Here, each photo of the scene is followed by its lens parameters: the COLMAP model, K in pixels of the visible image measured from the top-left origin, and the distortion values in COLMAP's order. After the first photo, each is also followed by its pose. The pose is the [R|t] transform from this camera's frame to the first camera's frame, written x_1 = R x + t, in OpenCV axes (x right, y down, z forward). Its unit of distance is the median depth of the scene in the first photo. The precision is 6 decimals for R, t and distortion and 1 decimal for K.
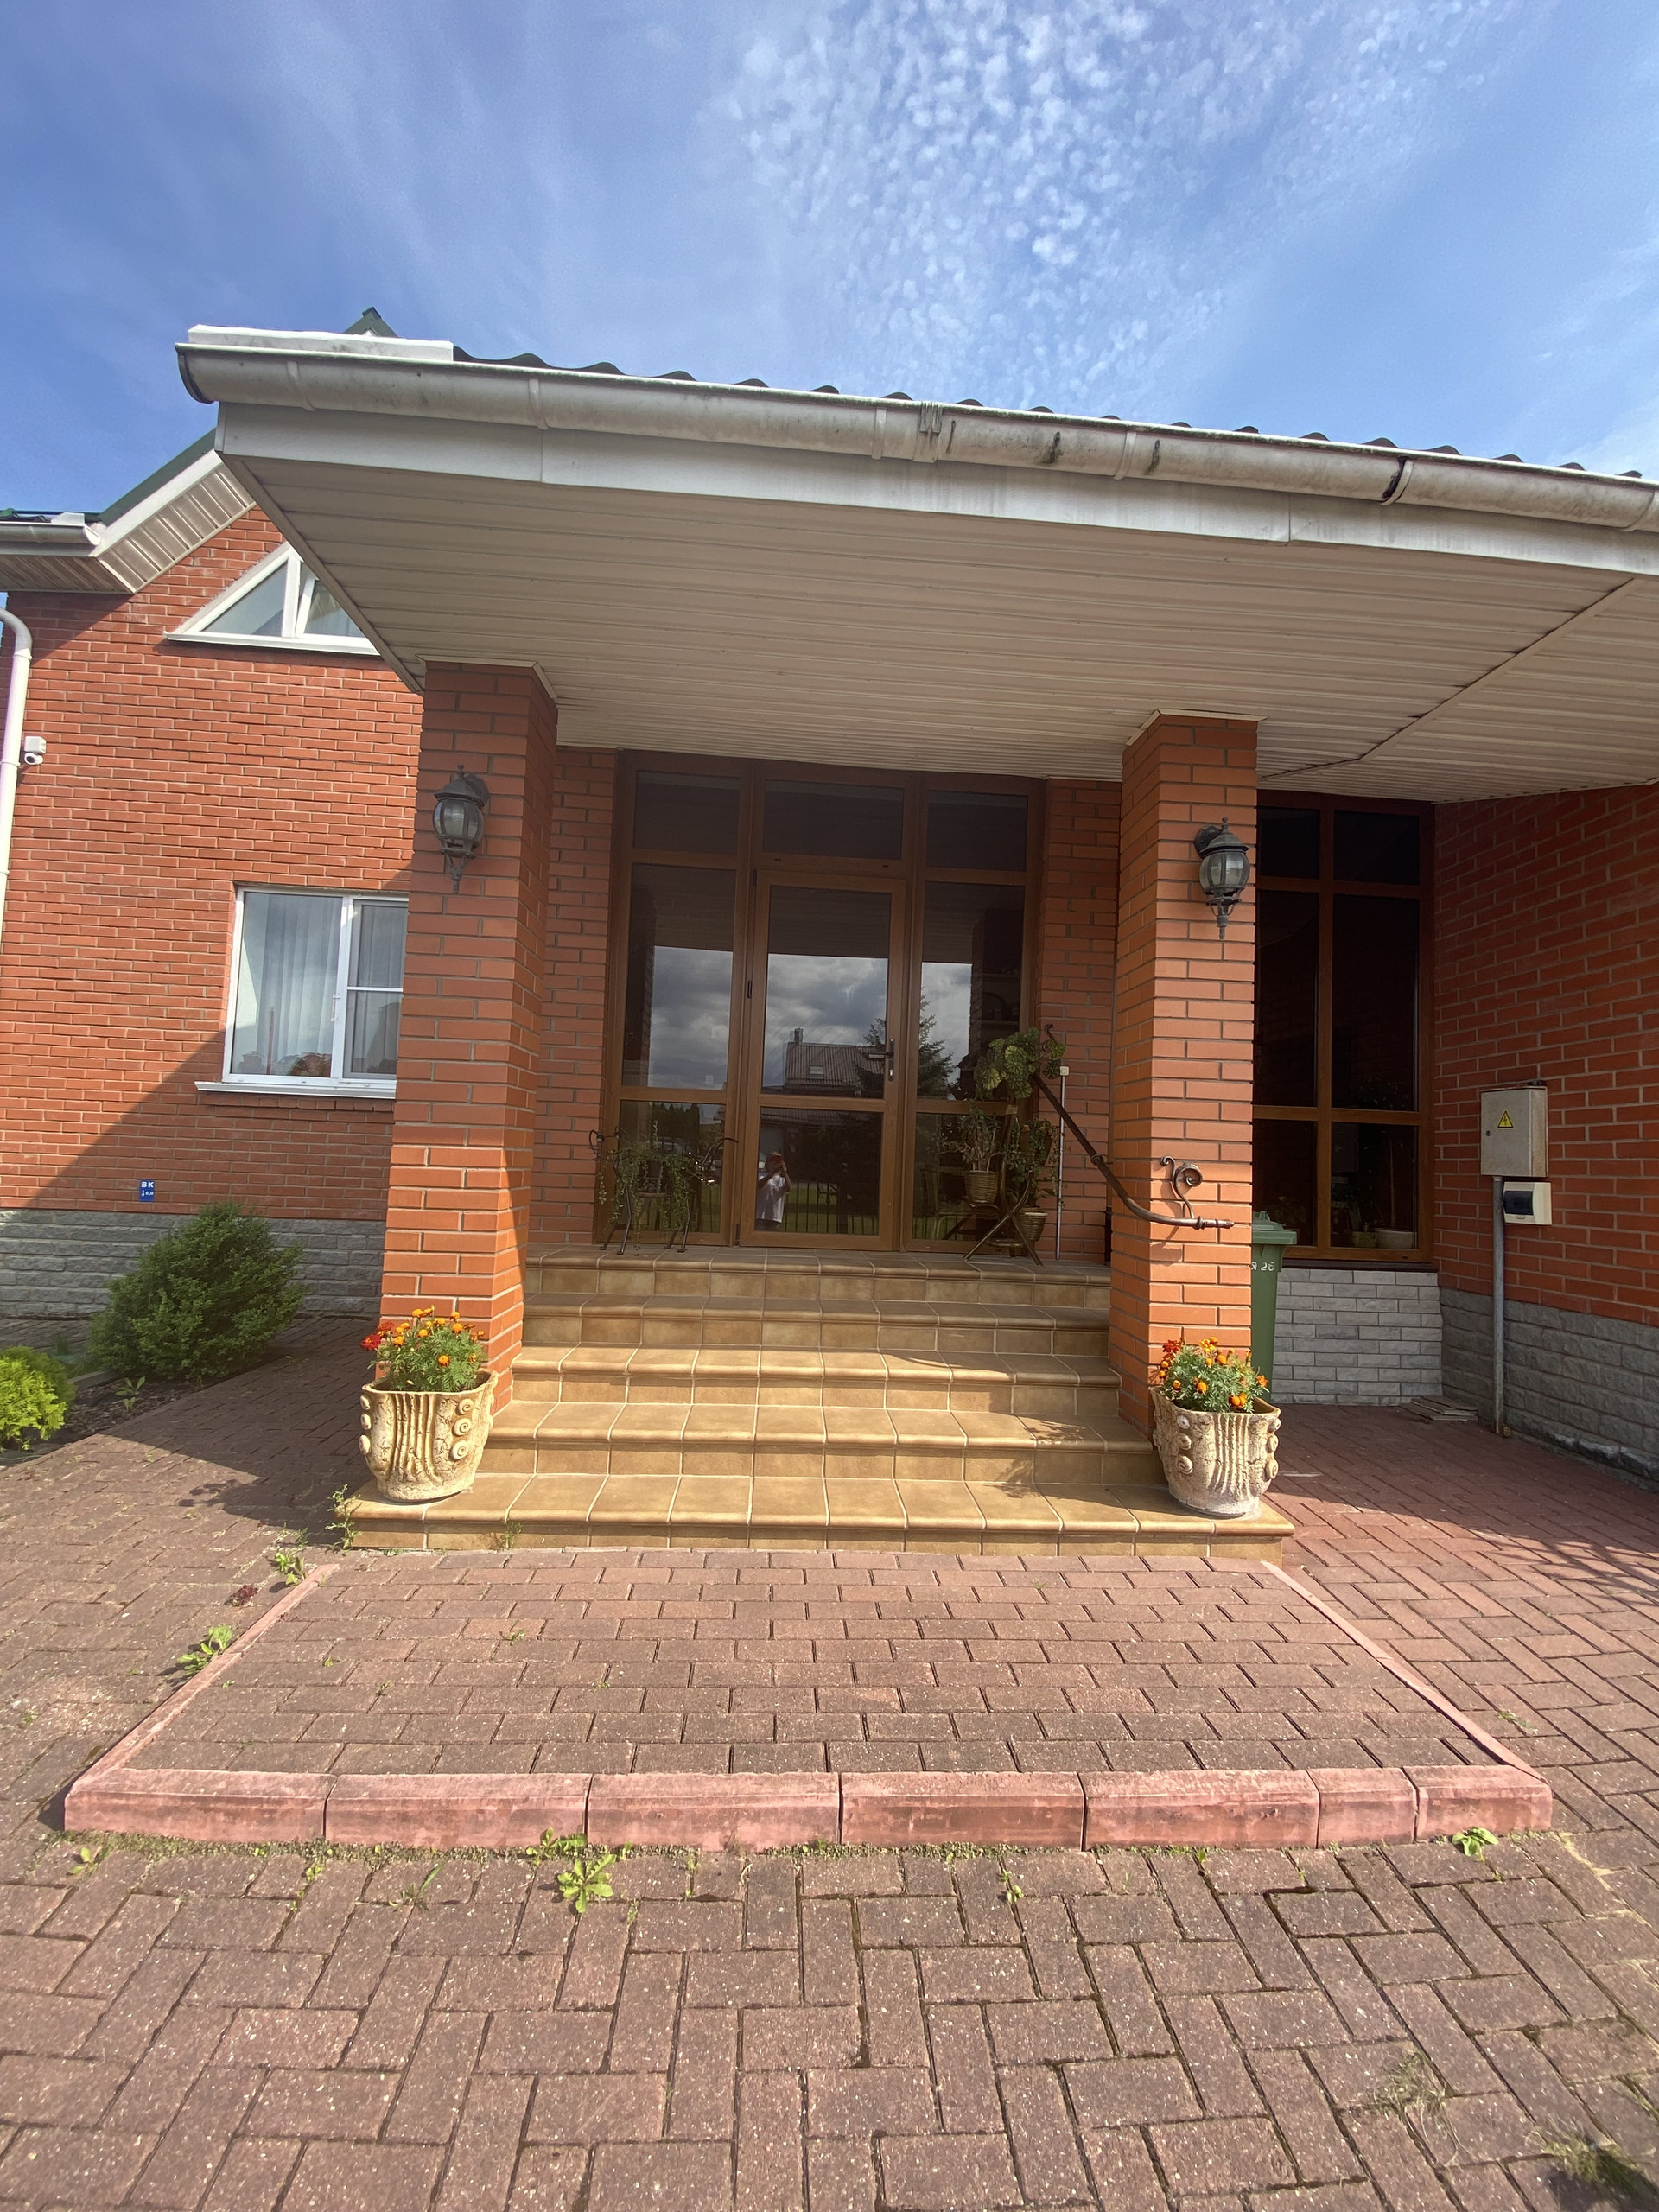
lens RADIAL K [[892.8, 0, 829.5], [0, 892.8, 1106.0], [0, 0, 1]] dist [0.031285, -0.027042]
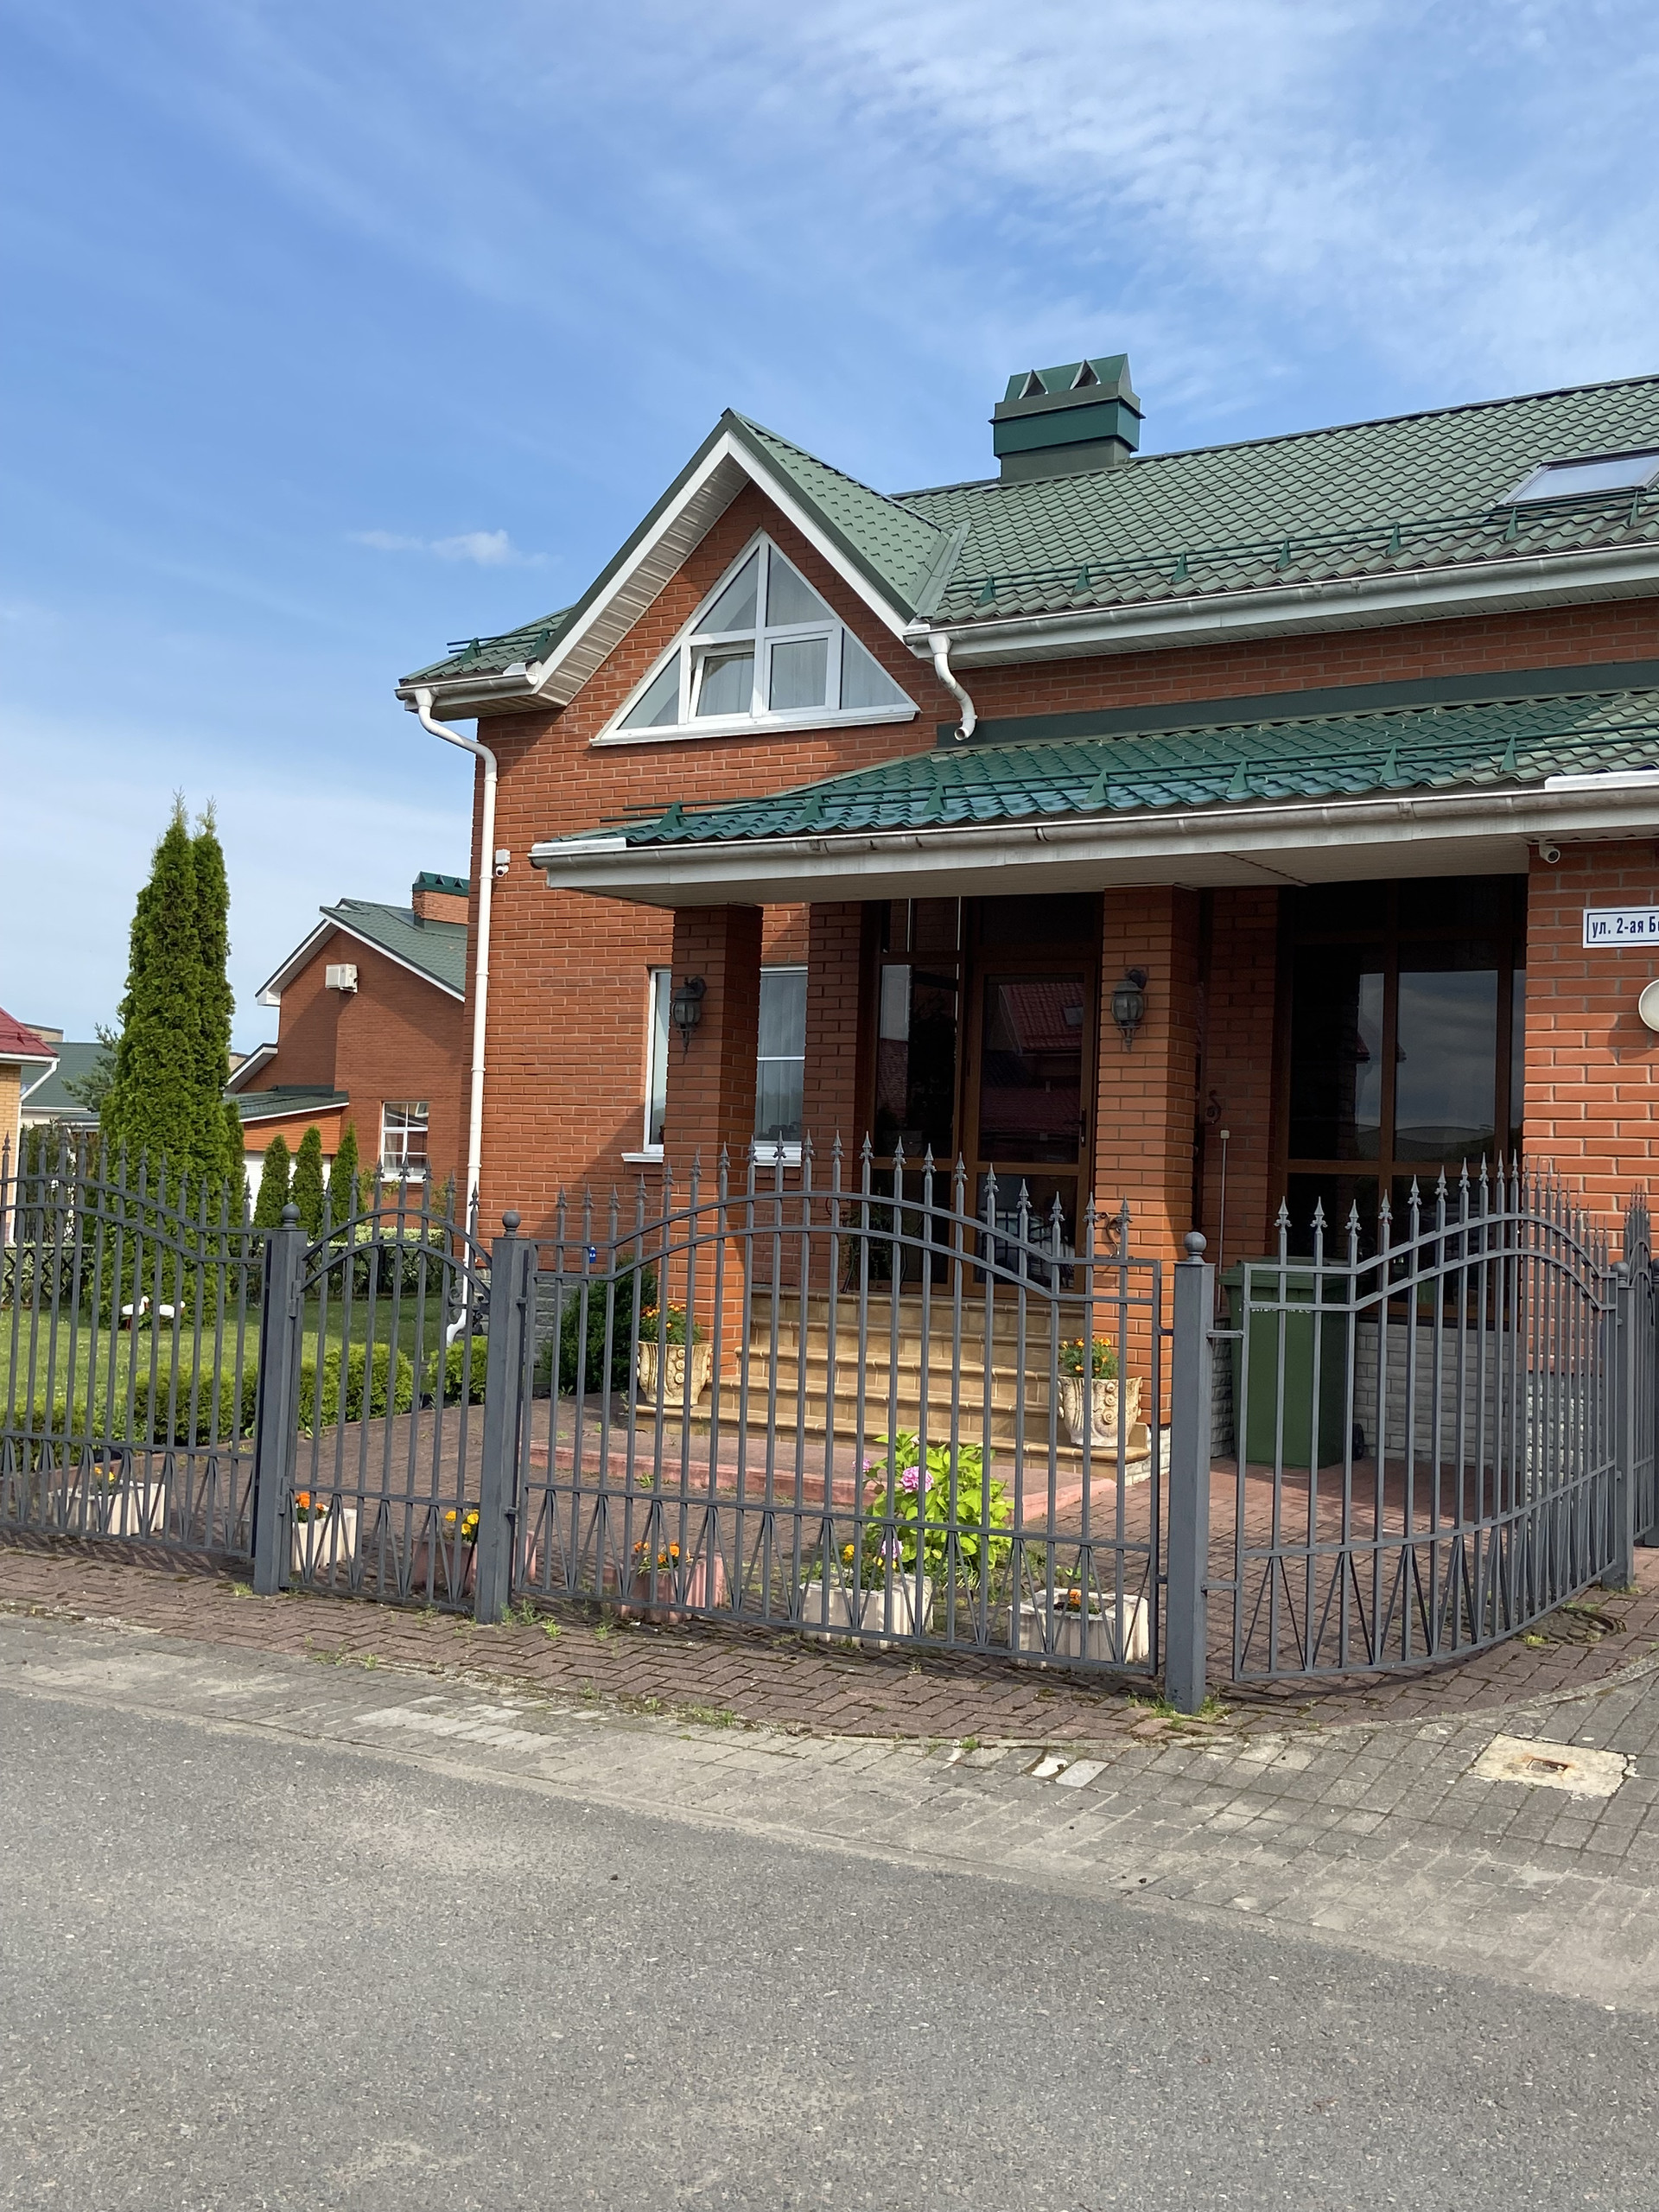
lens RADIAL K [[2287.5, 0, 829.5], [0, 2287.5, 1106.0], [0, 0, 1]] dist [0.110883, -0.000334]
pose [[0.823040, -0.032813, -0.567035, 1.073748], [0.028444, 0.999458, -0.016551, -0.031151], [0.567271, -0.002506, 0.823528, -1.138319]]
